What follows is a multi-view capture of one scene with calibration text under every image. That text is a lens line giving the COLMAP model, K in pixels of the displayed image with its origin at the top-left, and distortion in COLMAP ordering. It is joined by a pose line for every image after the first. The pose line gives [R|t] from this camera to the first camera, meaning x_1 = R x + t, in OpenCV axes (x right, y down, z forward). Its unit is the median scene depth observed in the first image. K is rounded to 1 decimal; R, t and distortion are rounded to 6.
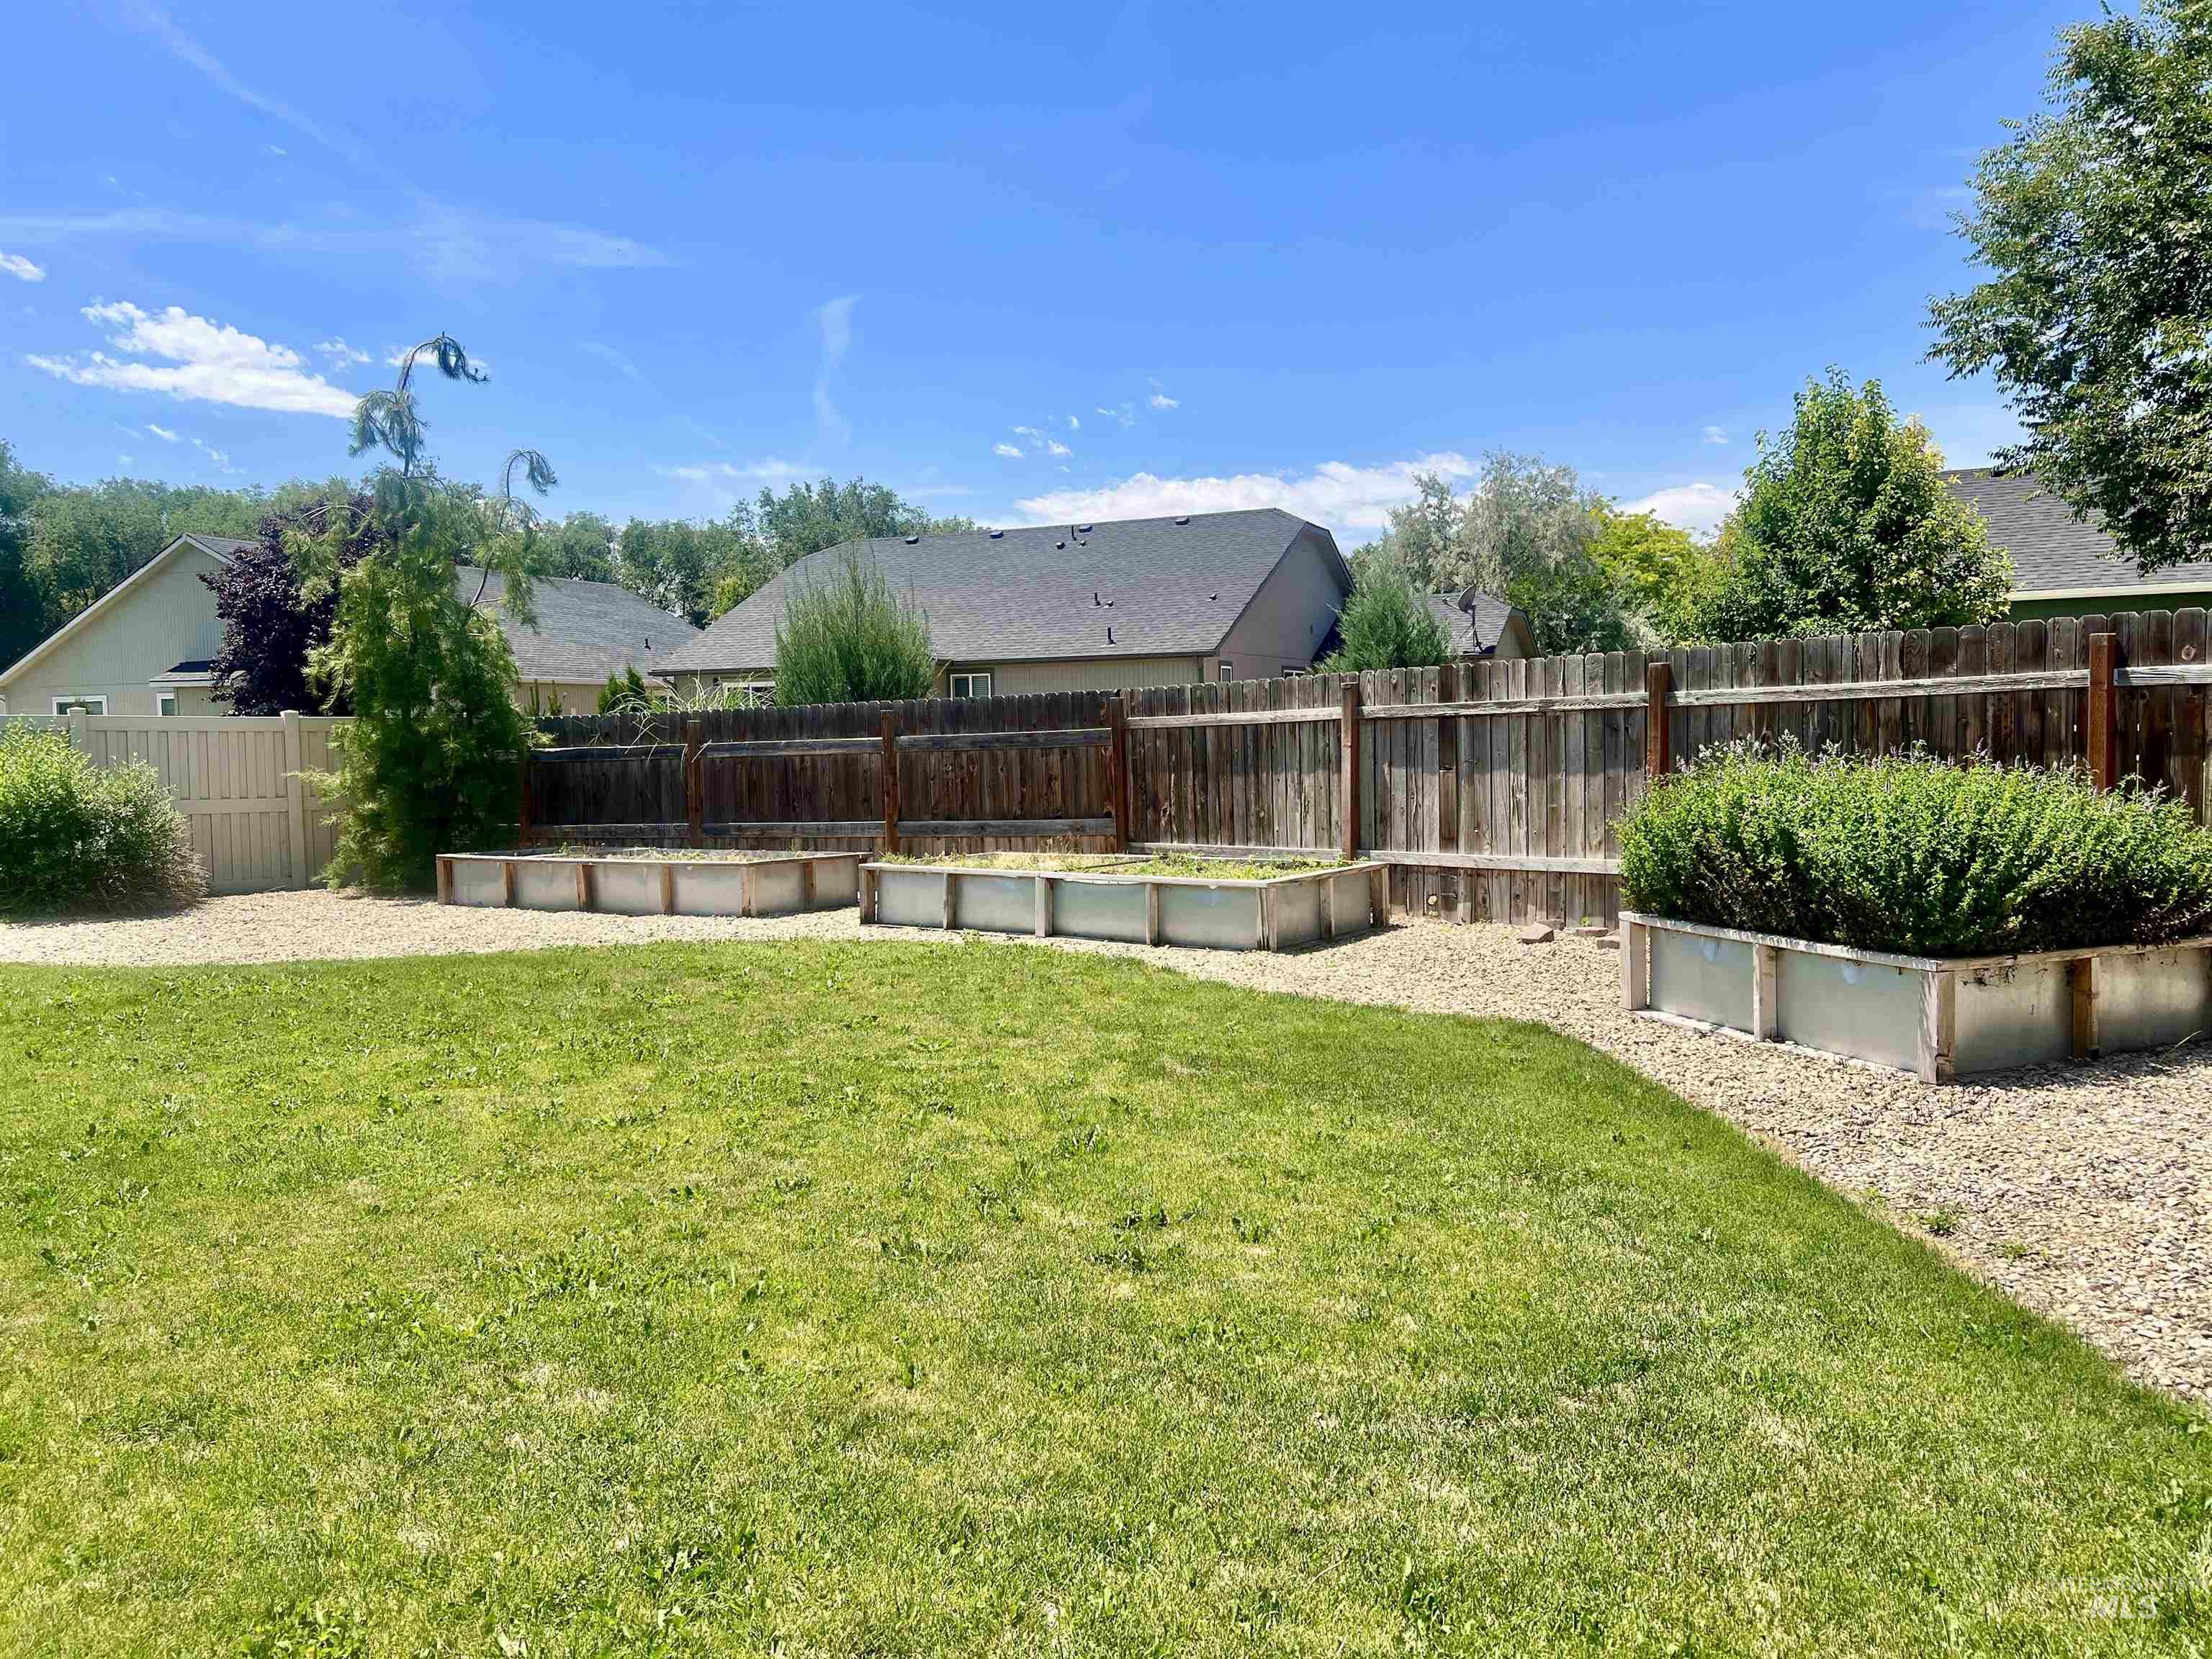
lens RADIAL K [[1659.2, 0, 1105.1], [0, 1659.2, 827.3], [0, 0, 1]] dist [0.026897, 0.001070]
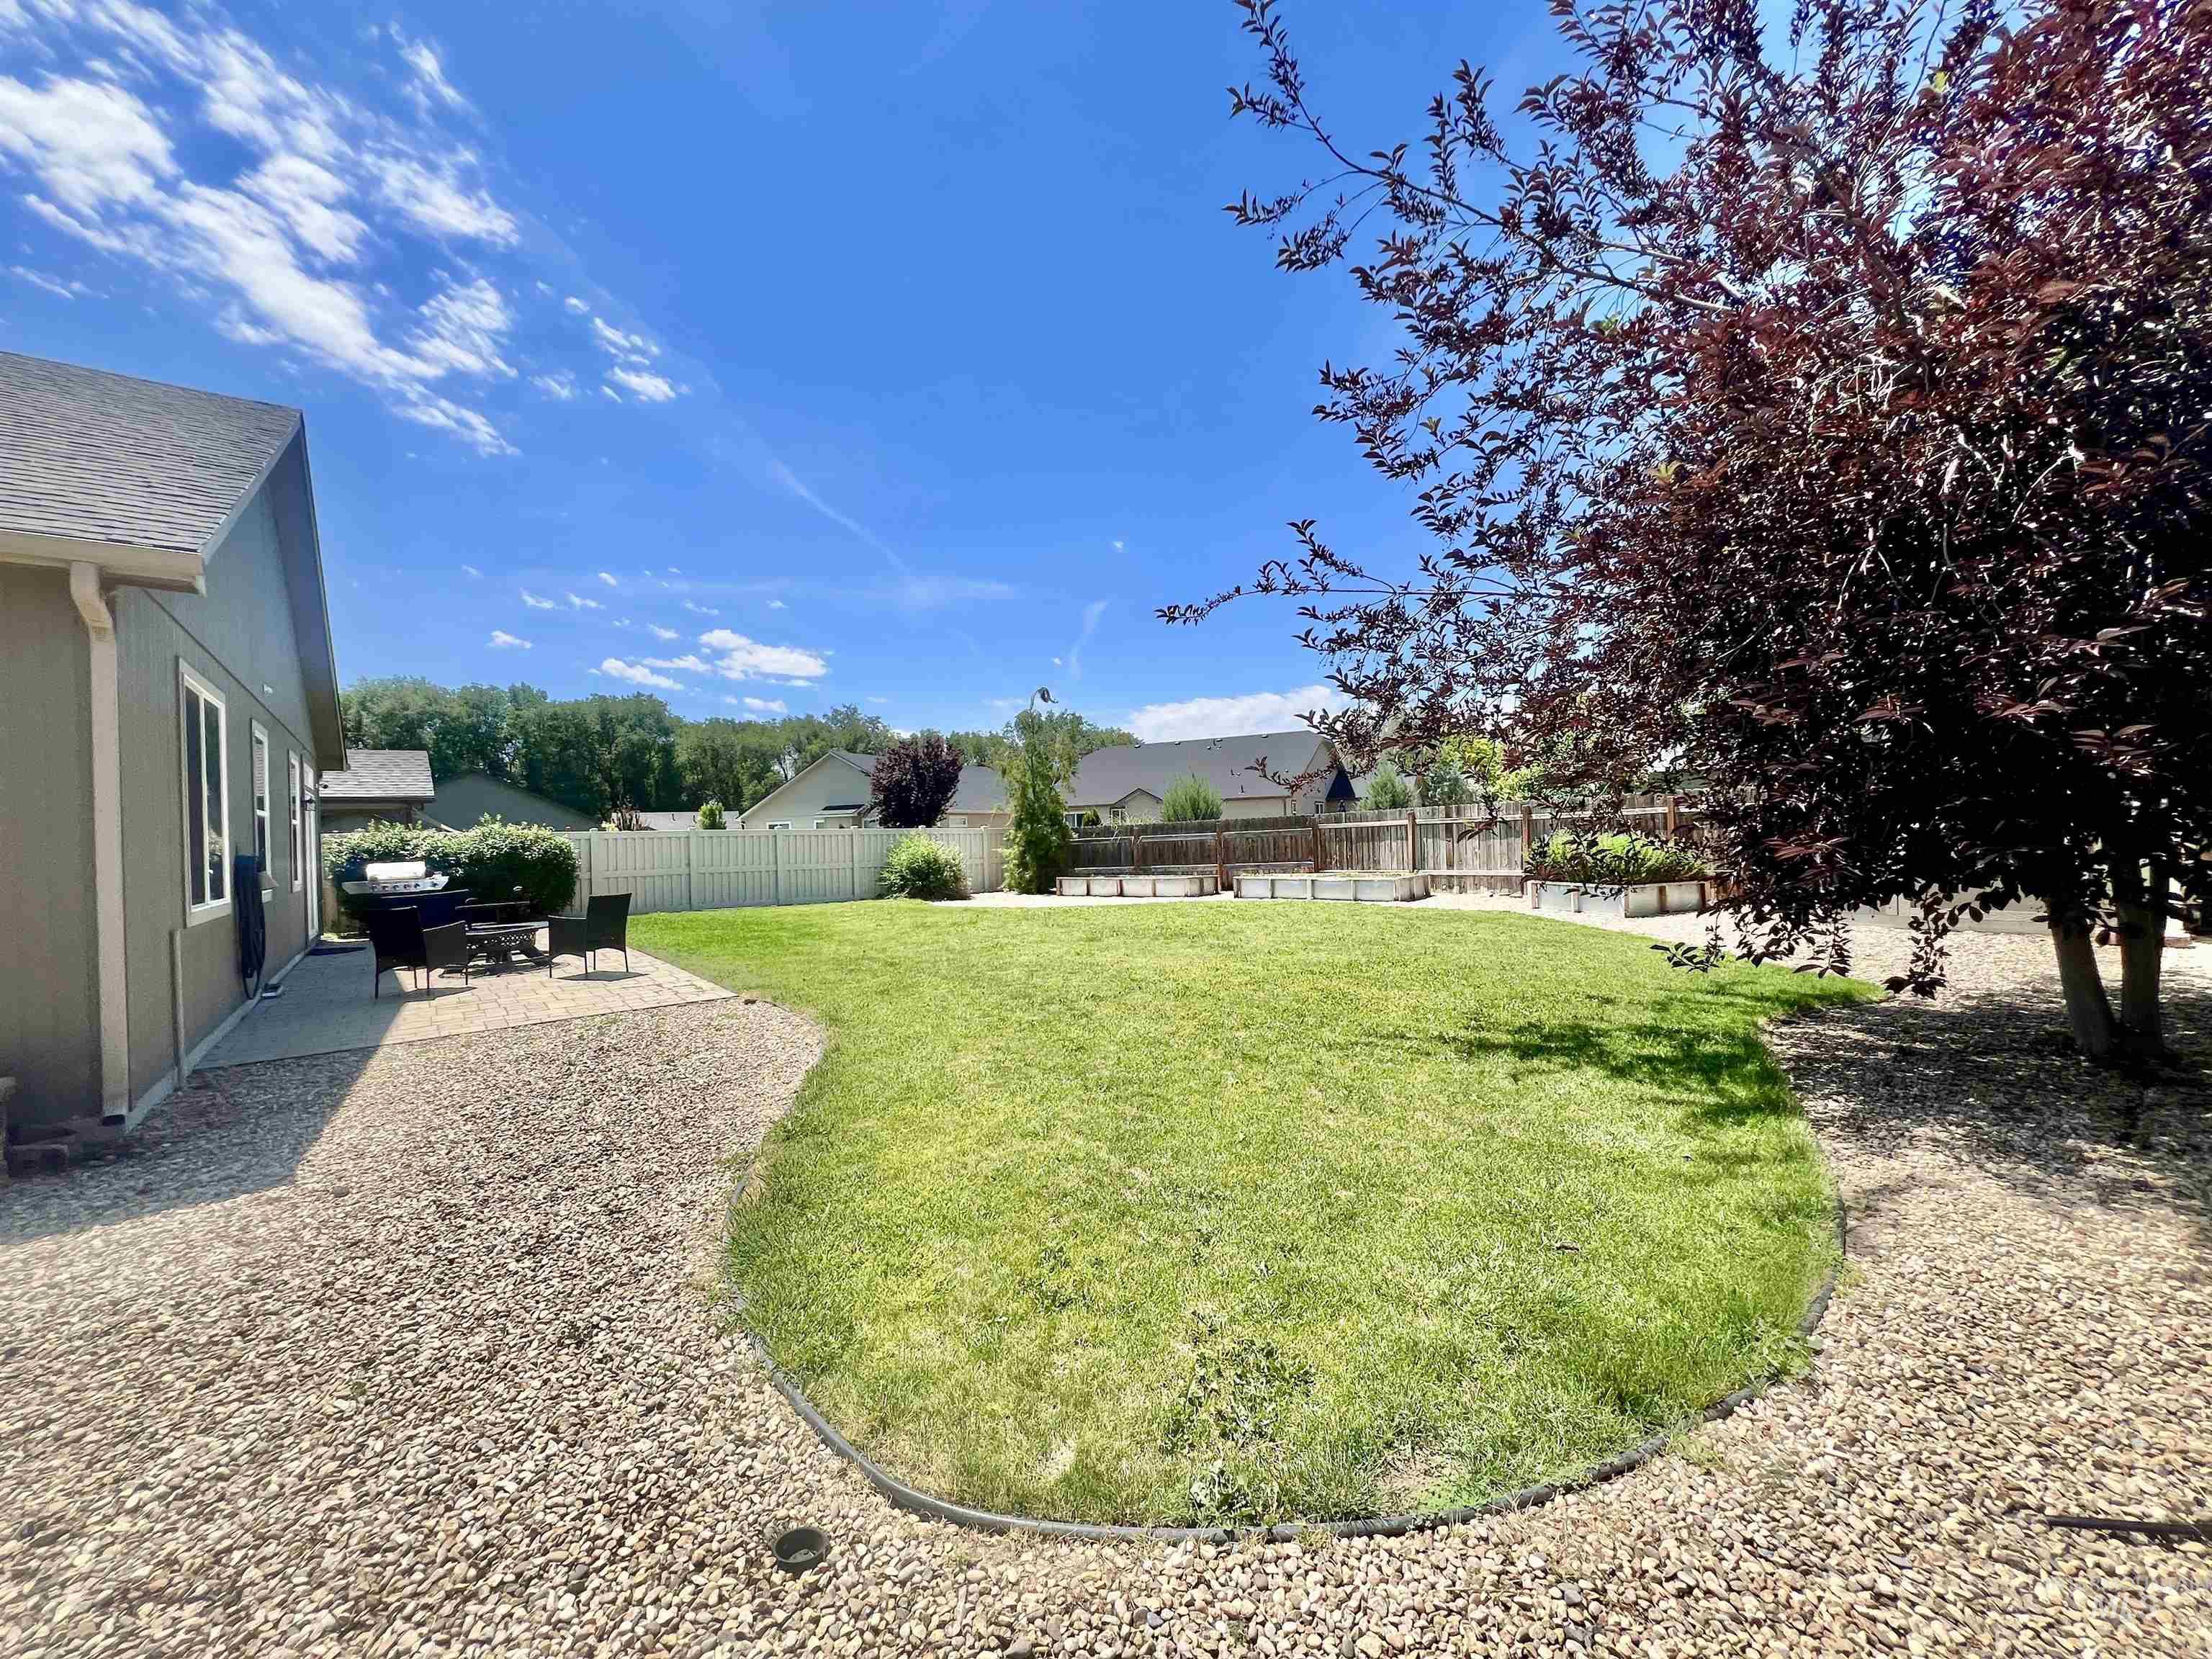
lens RADIAL K [[894.8, 0, 1109.6], [0, 894.8, 838.2], [0, 0, 1]] dist [-0.001818, 0.000790]
pose [[0.998450, -0.008542, -0.055002, -0.286351], [0.005582, 0.998539, -0.053746, 0.038465], [0.055380, 0.053356, 0.997039, -0.564802]]
